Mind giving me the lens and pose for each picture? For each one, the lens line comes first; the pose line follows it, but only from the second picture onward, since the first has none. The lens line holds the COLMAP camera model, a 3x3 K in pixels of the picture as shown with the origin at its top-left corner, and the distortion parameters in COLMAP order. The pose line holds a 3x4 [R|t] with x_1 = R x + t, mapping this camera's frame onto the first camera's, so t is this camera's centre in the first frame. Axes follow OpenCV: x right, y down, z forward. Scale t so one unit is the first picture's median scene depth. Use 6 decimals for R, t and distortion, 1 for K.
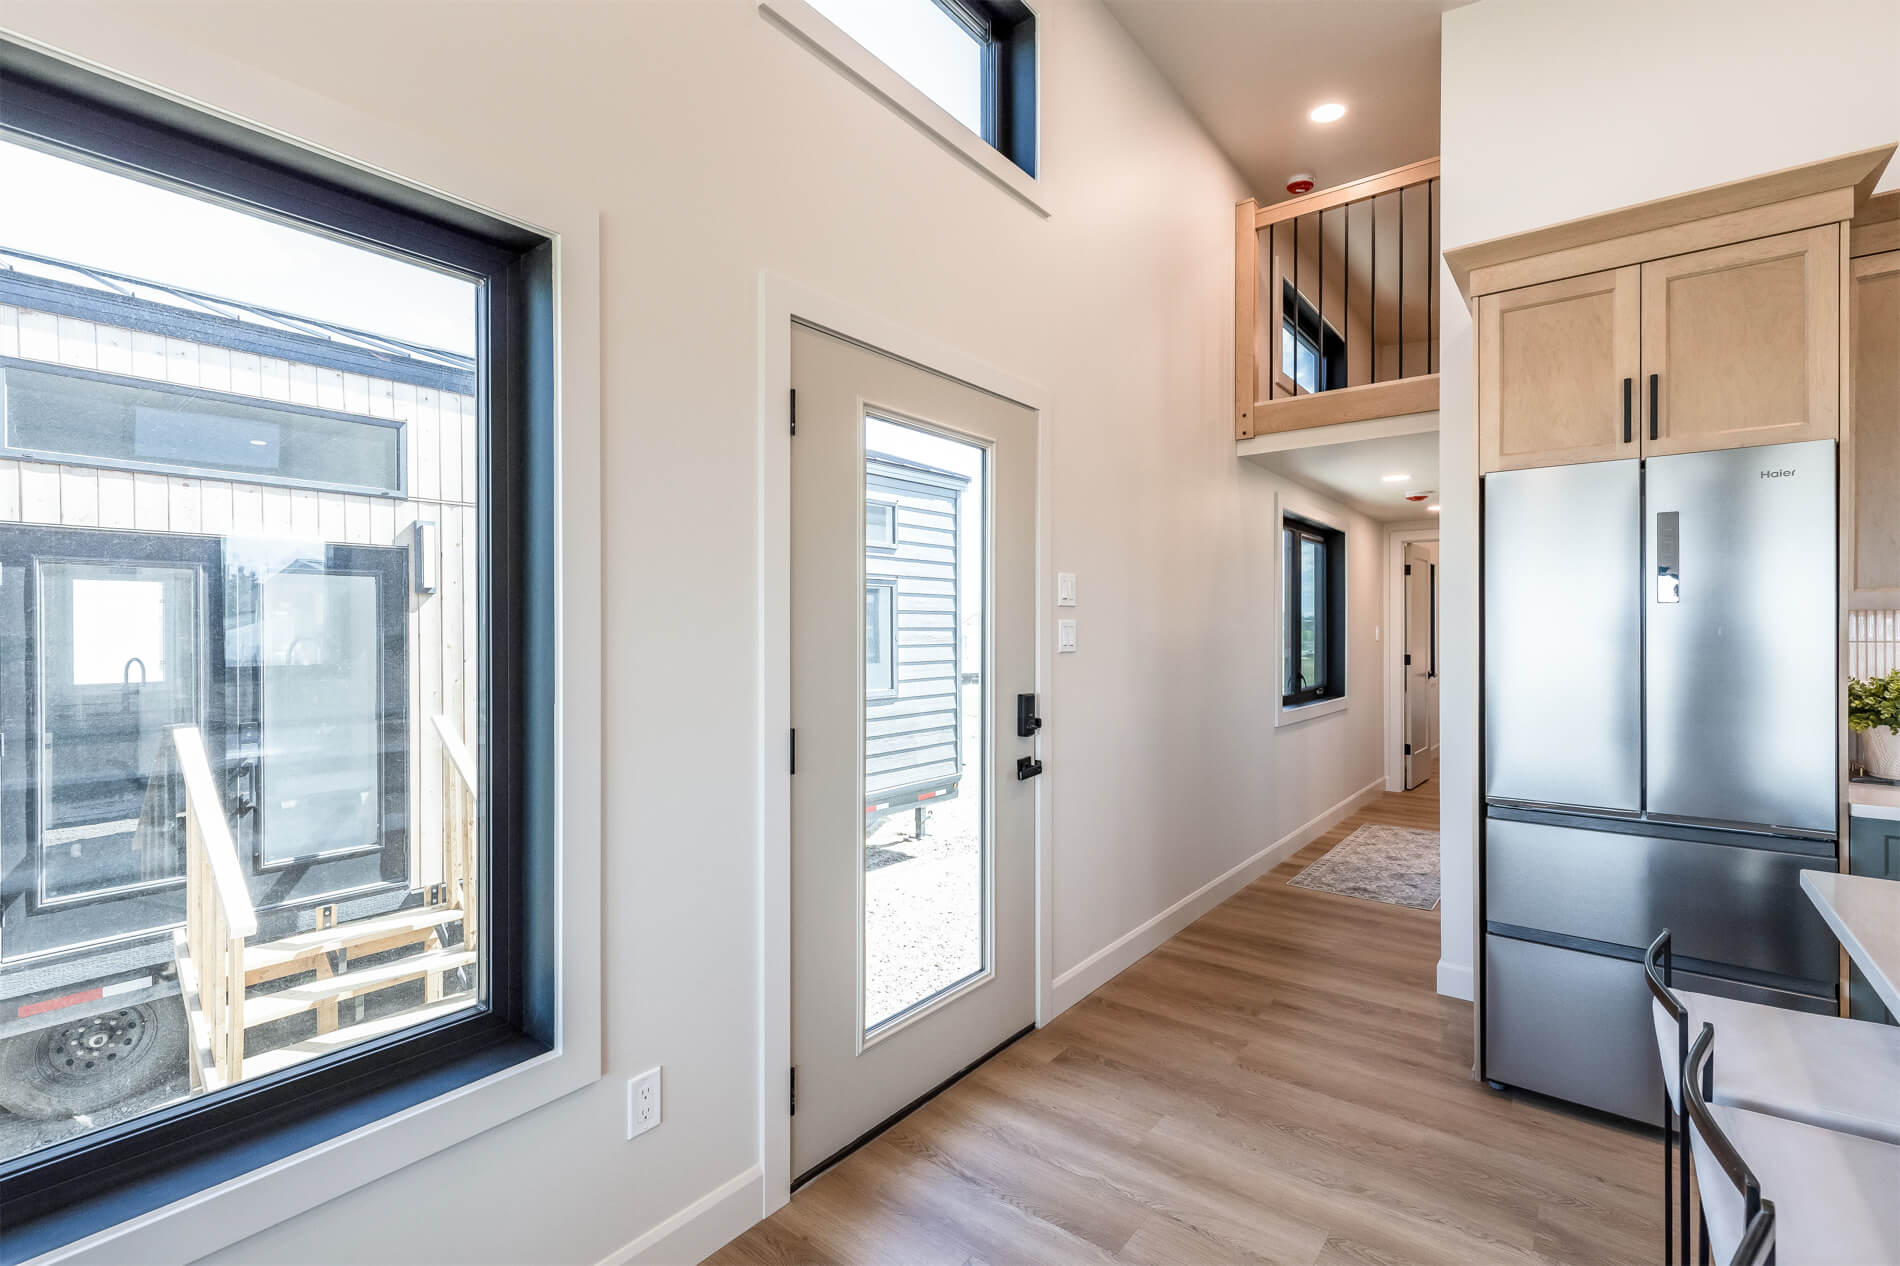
lens RADIAL K [[855.8, 0, 949.7], [0, 855.8, 629.8], [0, 0, 1]] dist [0.008149, -0.001422]
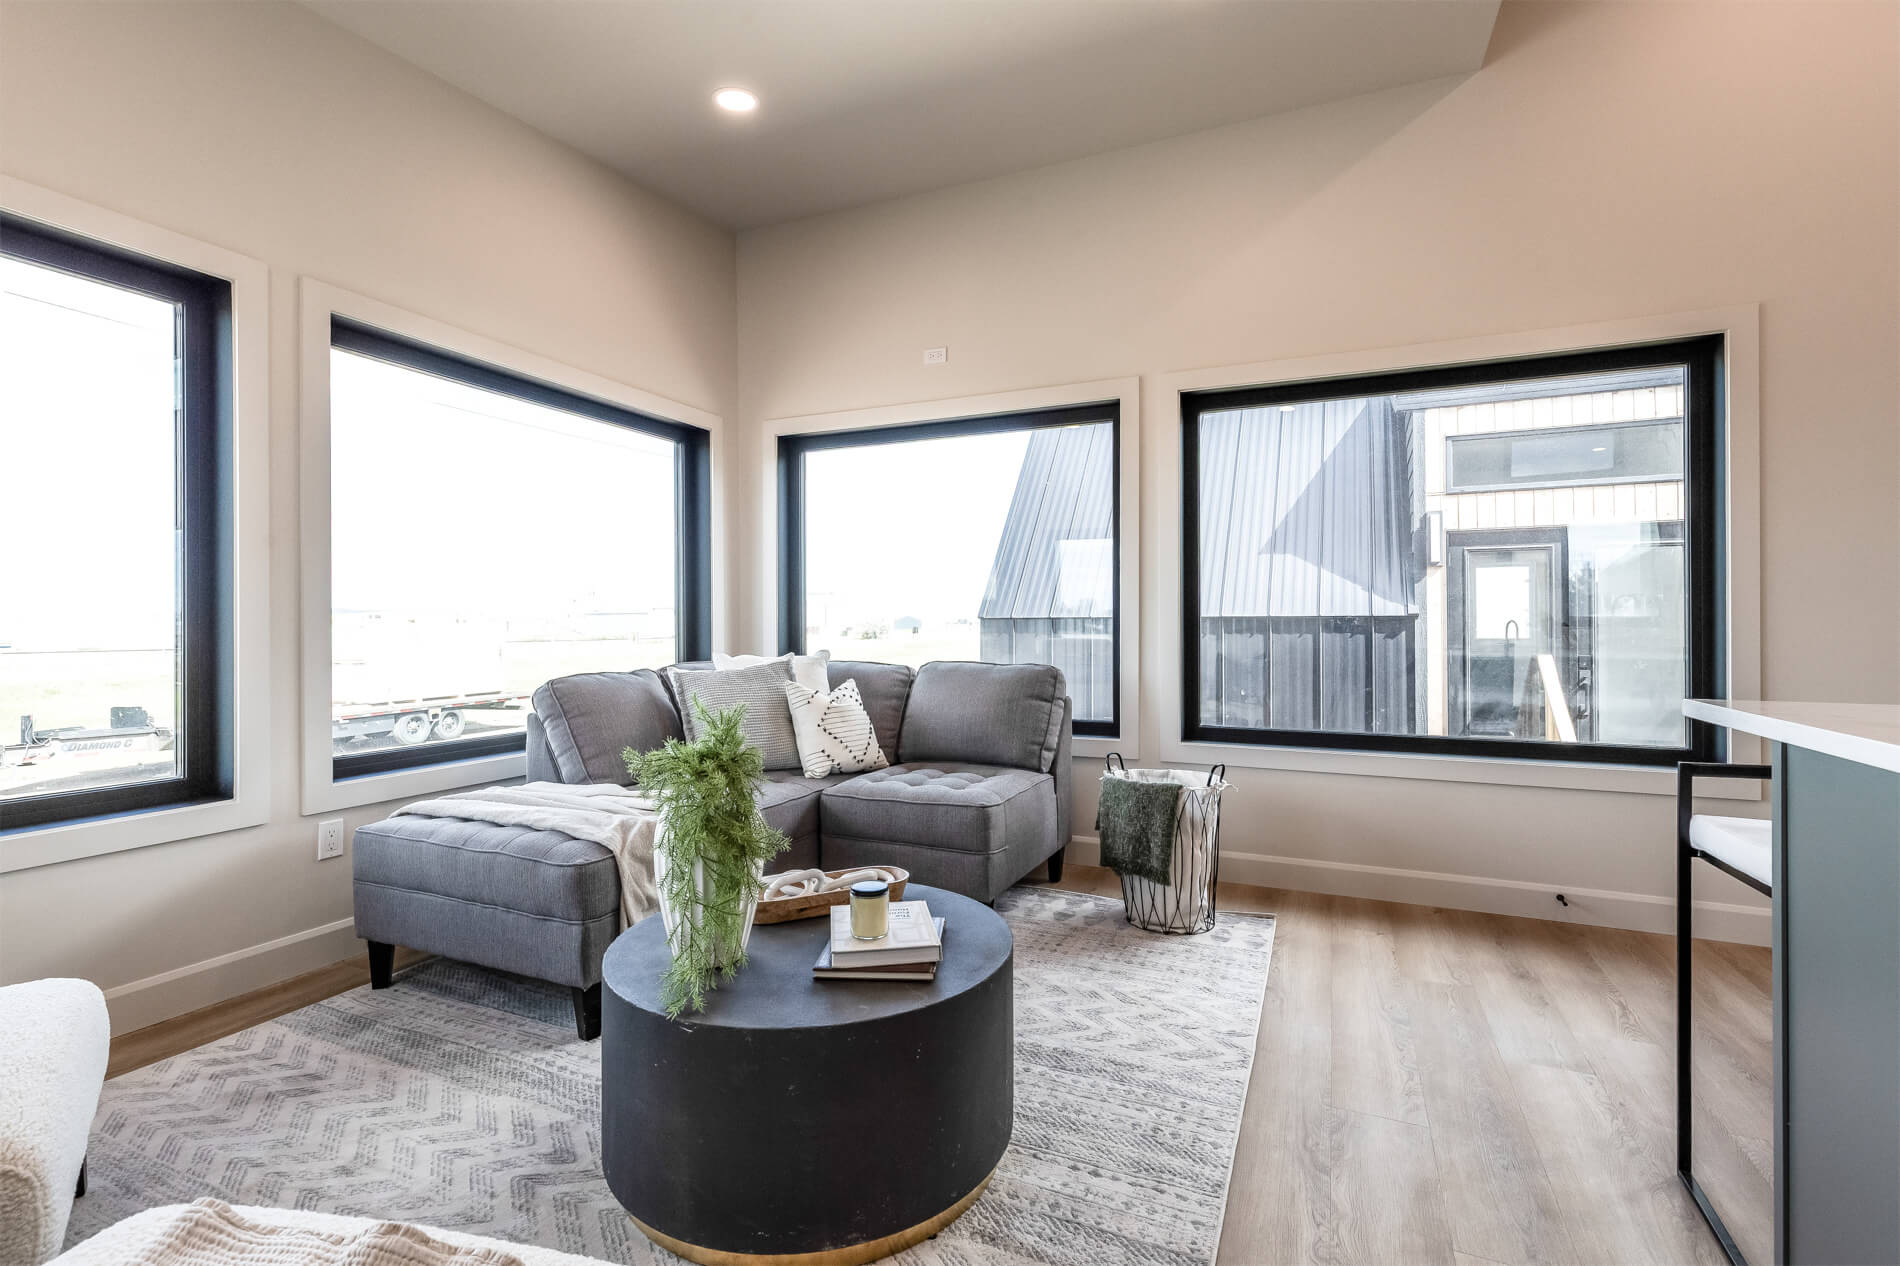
lens RADIAL K [[855.8, 0, 951.4], [0, 855.8, 622.2], [0, 0, 1]] dist [0.008149, -0.001422]
pose [[0.239195, -0.003614, -0.970965, 0.744421], [0.000974, 0.999993, -0.003482, 0.139457], [0.970971, -0.000113, 0.239197, -0.846700]]
